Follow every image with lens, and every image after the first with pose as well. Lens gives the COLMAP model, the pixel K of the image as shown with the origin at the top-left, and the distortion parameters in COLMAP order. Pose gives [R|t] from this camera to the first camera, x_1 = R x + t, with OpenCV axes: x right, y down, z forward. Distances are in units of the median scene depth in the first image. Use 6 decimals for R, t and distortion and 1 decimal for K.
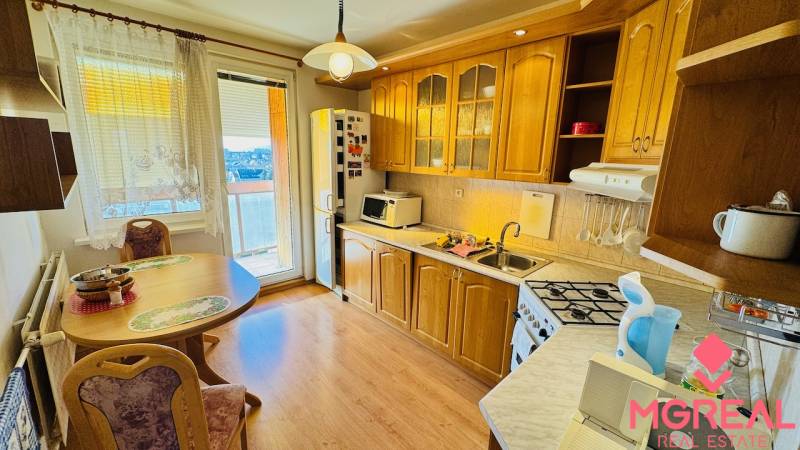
lens RADIAL K [[320.0, 0, 399.6], [0, 320.0, 225.0], [0, 0, 1]] dist [-0.000450, -0.000070]
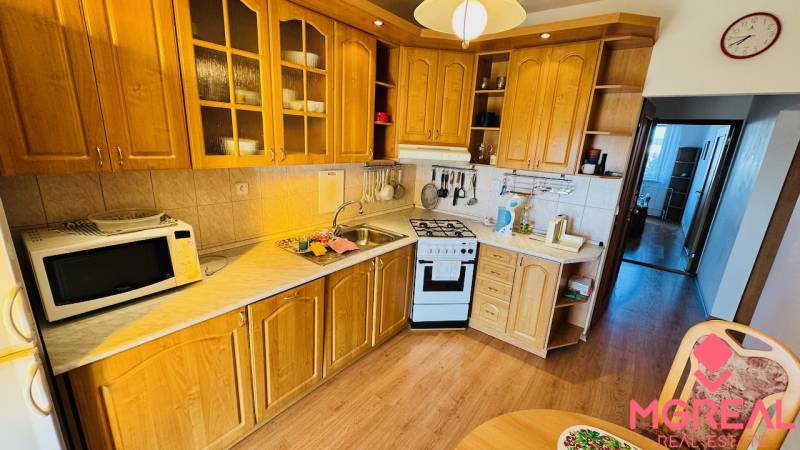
lens RADIAL K [[320.0, 0, 399.6], [0, 320.0, 222.8], [0, 0, 1]] dist [-0.000450, -0.000070]
pose [[-0.151027, -0.290422, 0.944905, -0.677412], [0.148234, 0.938408, 0.312118, -0.245642], [-0.977352, 0.187205, -0.098674, 0.943964]]
